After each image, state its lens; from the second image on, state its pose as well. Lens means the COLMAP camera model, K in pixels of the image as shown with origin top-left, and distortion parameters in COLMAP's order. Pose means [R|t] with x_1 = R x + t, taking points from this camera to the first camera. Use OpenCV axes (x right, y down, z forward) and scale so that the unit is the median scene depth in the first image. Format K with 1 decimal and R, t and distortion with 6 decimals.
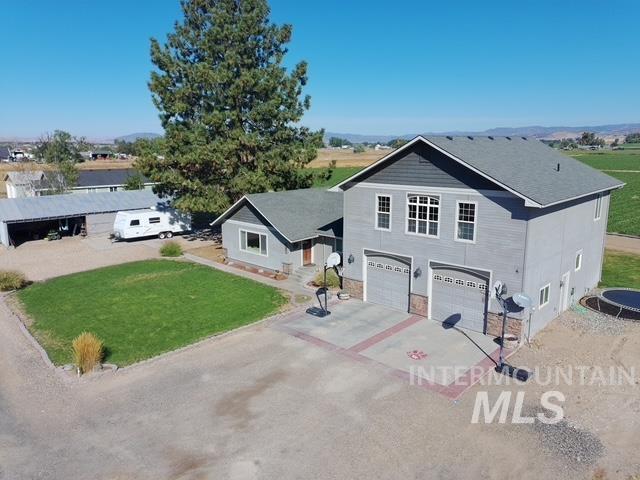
lens RADIAL K [[469.0, 0, 321.9], [0, 469.0, 238.2], [0, 0, 1]] dist [0.070584, -0.050157]
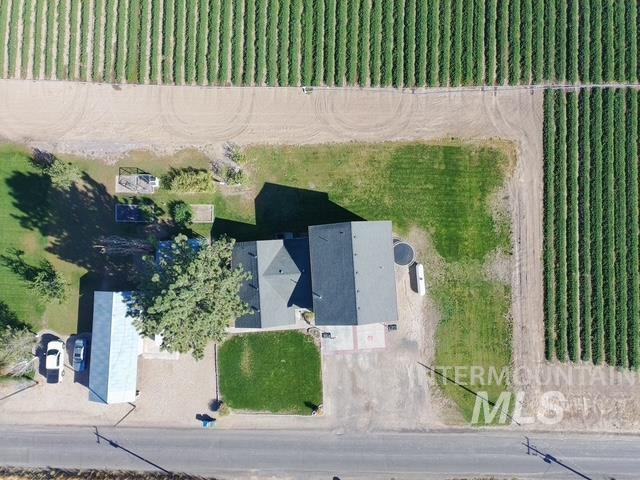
lens RADIAL K [[469.0, 0, 321.9], [0, 469.0, 238.2], [0, 0, 1]] dist [0.070584, -0.050157]
pose [[0.686767, -0.725750, 0.040466, 0.296156], [0.147093, 0.193281, 0.970055, -2.841230], [-0.711839, -0.660250, 0.239492, 0.751455]]
